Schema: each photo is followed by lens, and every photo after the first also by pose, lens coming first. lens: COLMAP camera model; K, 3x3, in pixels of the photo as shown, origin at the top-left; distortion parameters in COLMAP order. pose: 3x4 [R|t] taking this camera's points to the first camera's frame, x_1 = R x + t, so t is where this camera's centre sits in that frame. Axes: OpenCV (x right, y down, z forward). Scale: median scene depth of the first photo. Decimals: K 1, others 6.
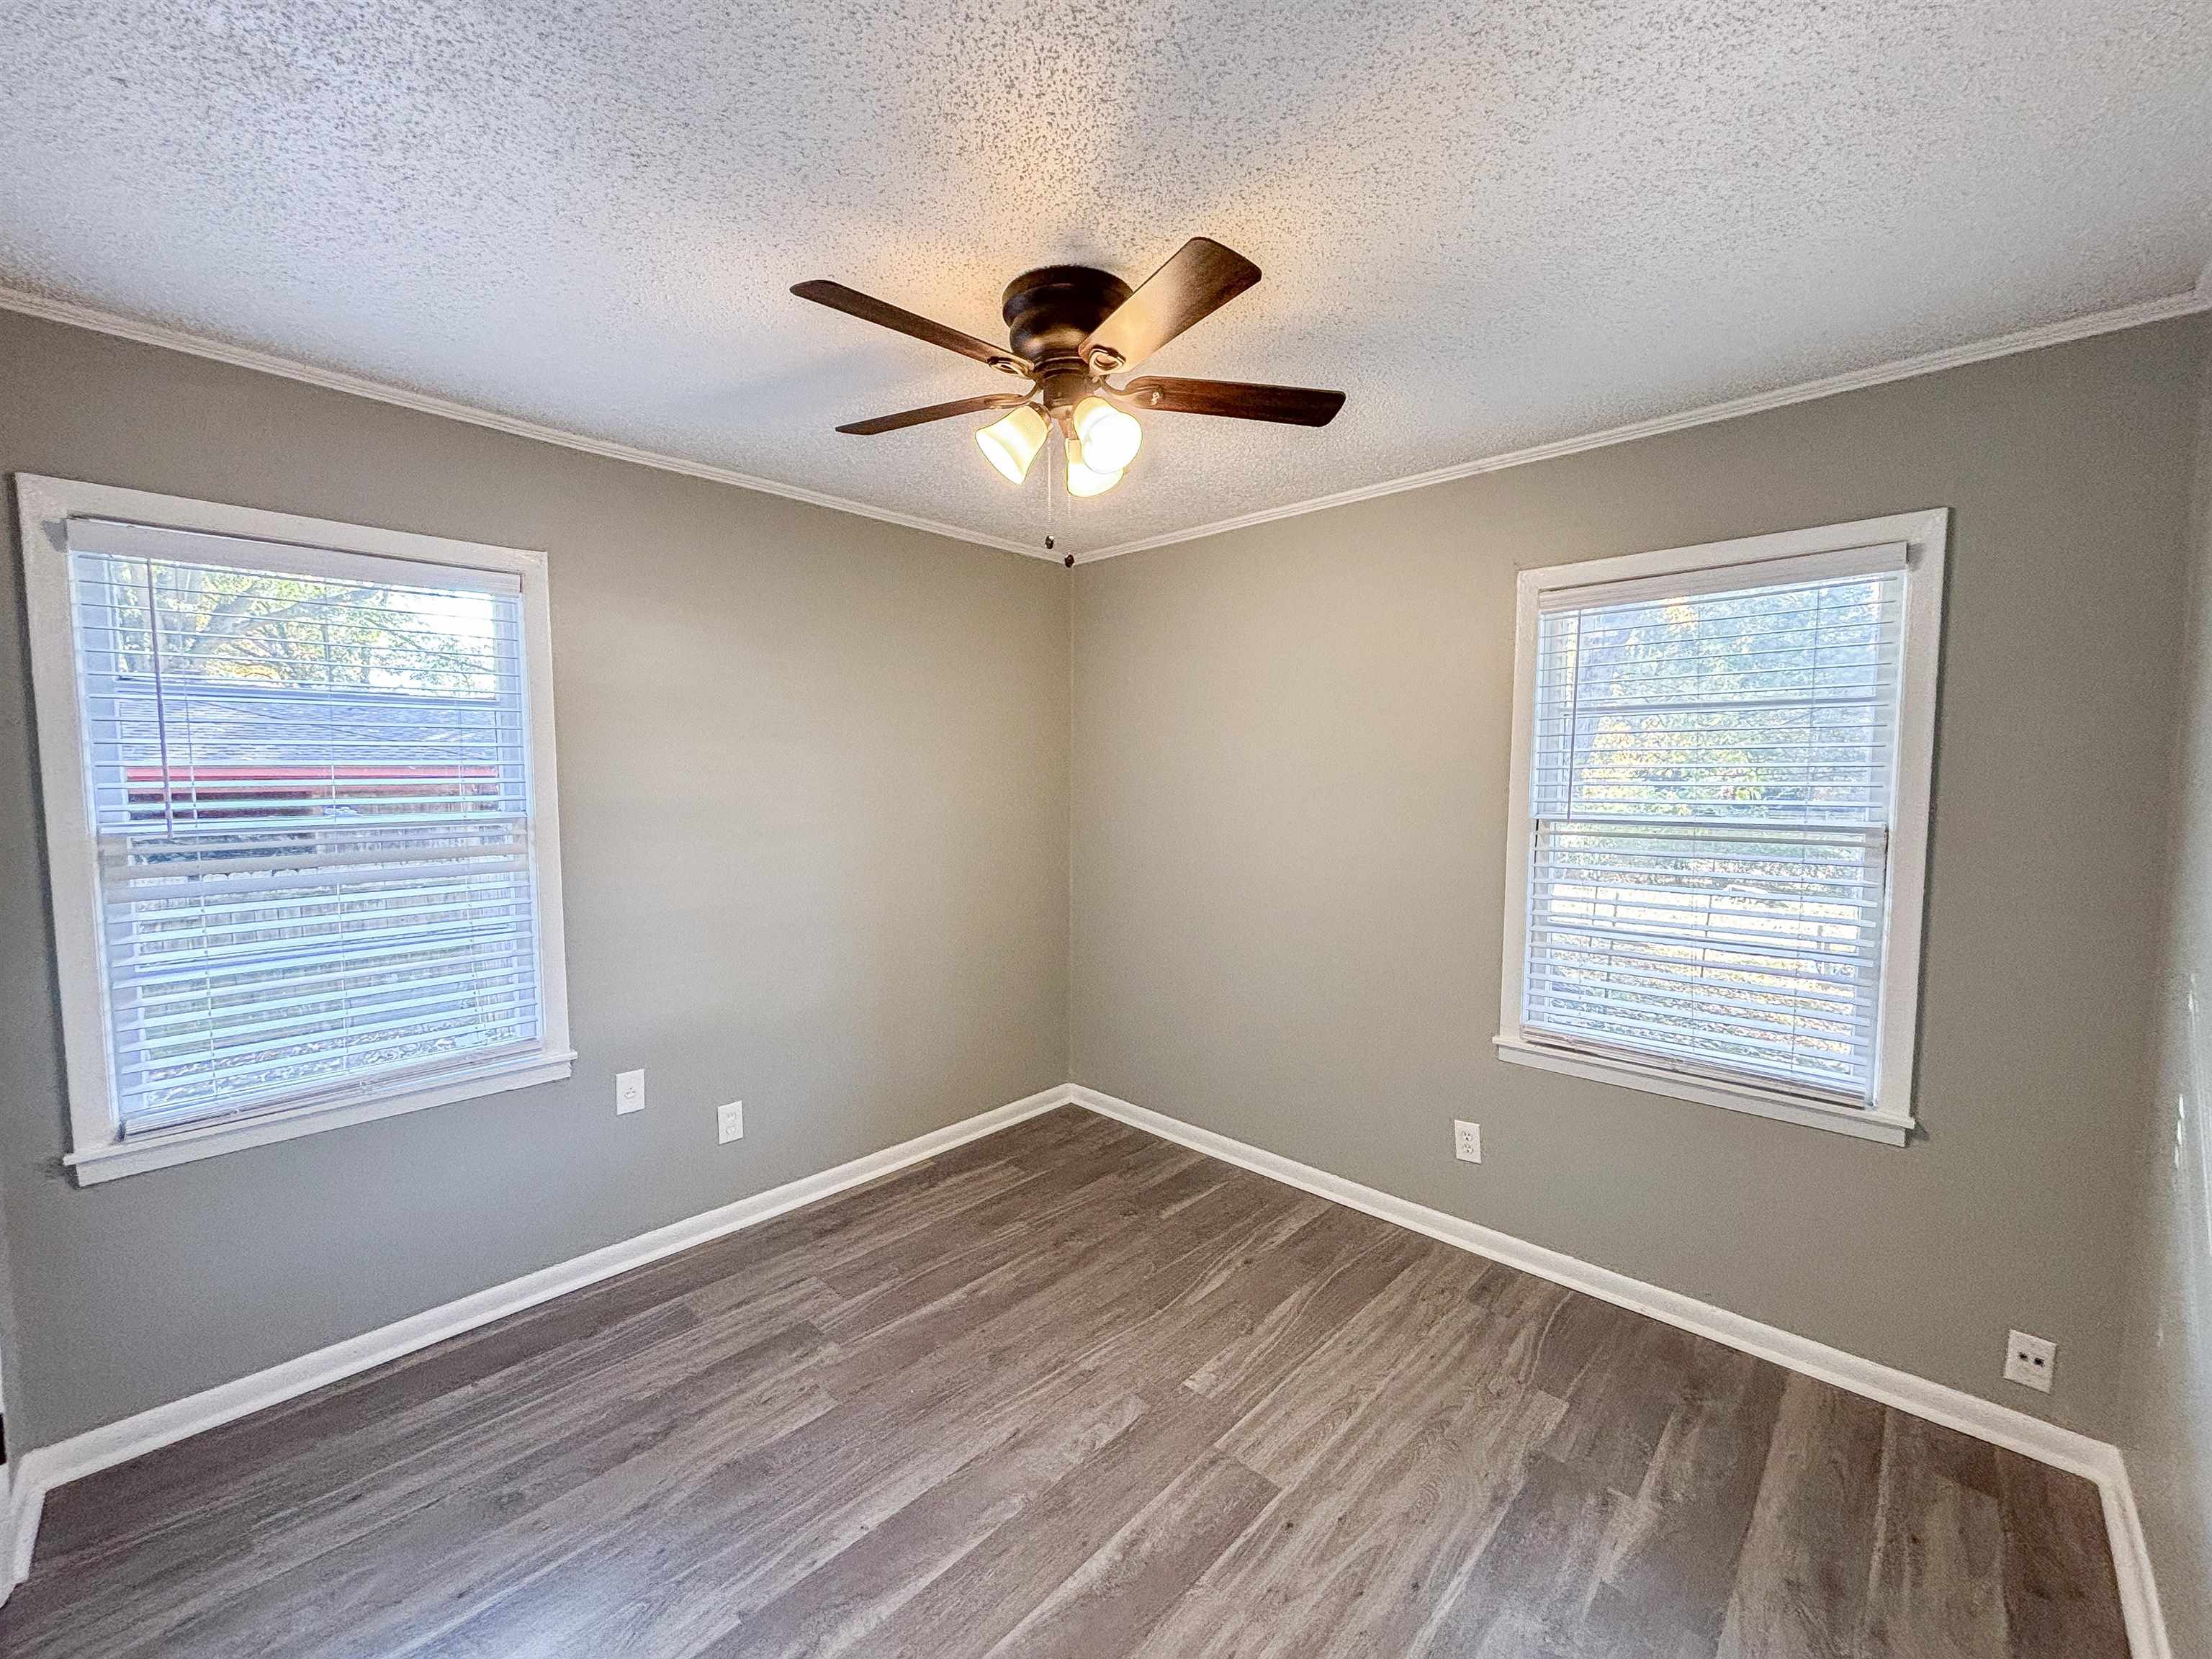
lens RADIAL K [[888.5, 0, 1106.0], [0, 888.5, 829.5], [0, 0, 1]] dist [-0.000377, 0.000364]
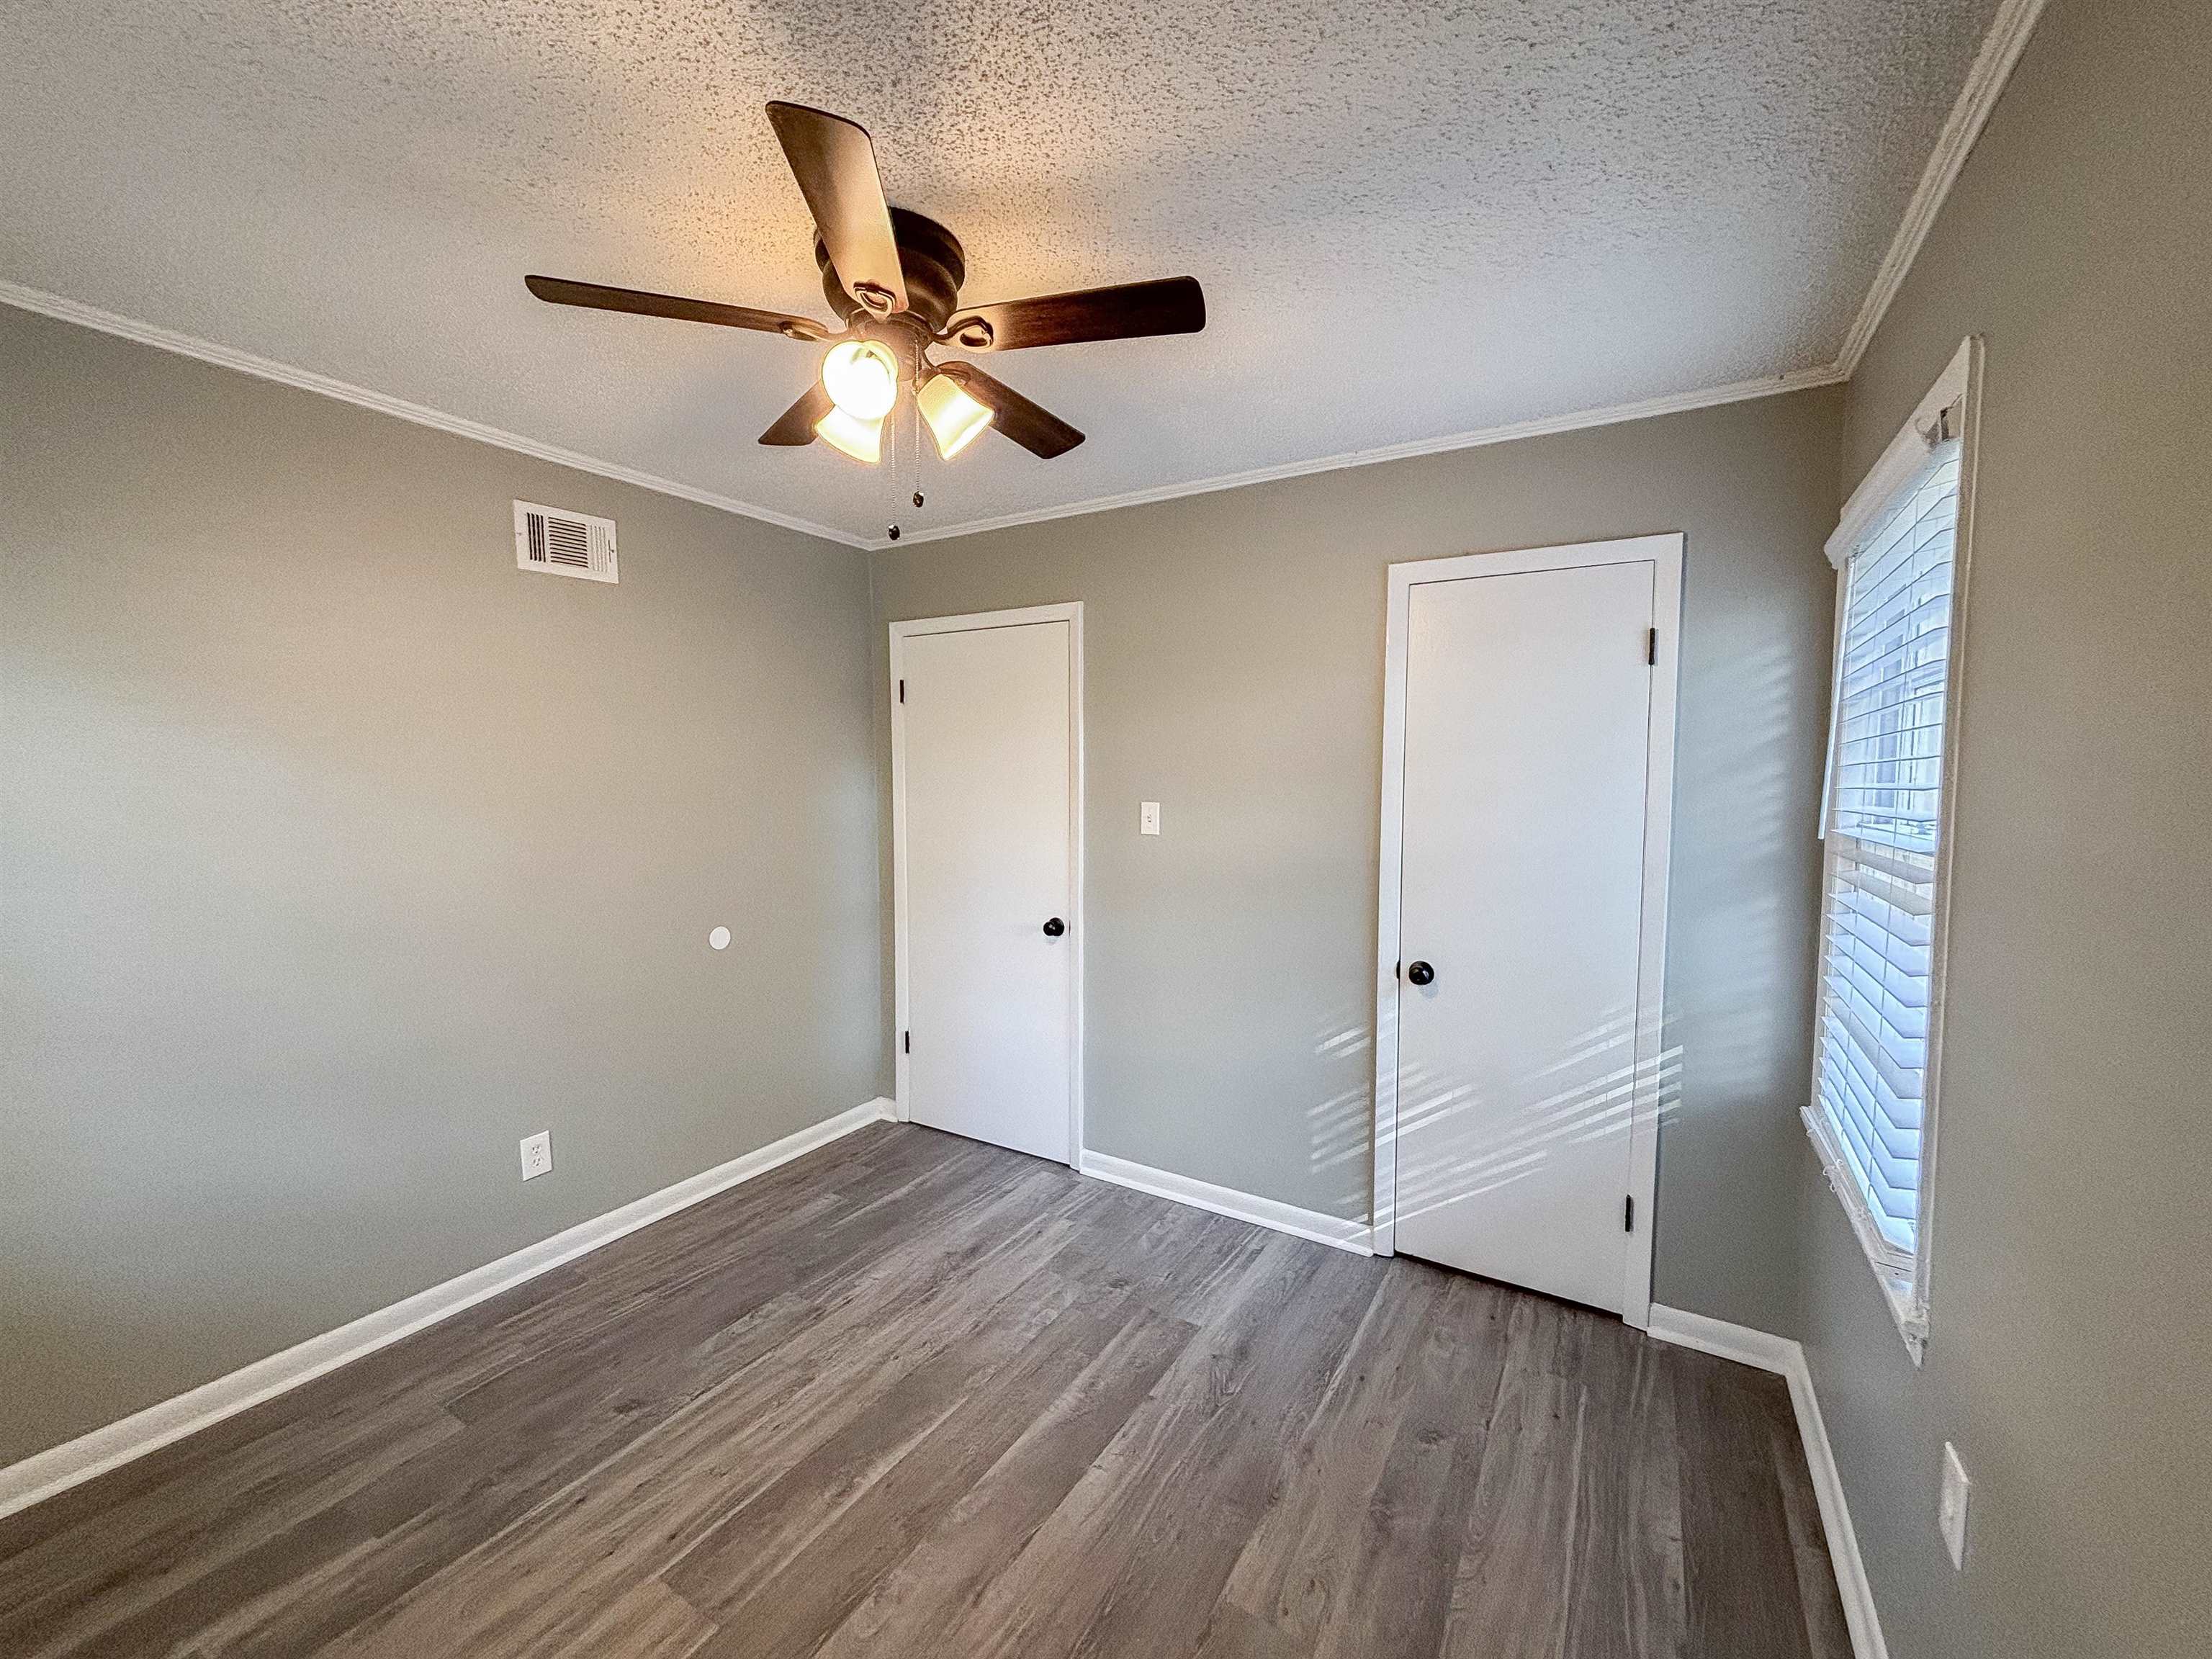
lens RADIAL K [[888.5, 0, 1106.0], [0, 888.5, 829.5], [0, 0, 1]] dist [-0.000377, 0.000364]
pose [[-0.977606, 0.009613, -0.210223, -0.058911], [-0.018225, 0.991336, 0.130081, -0.119712], [0.209652, 0.131000, -0.968961, 1.876523]]
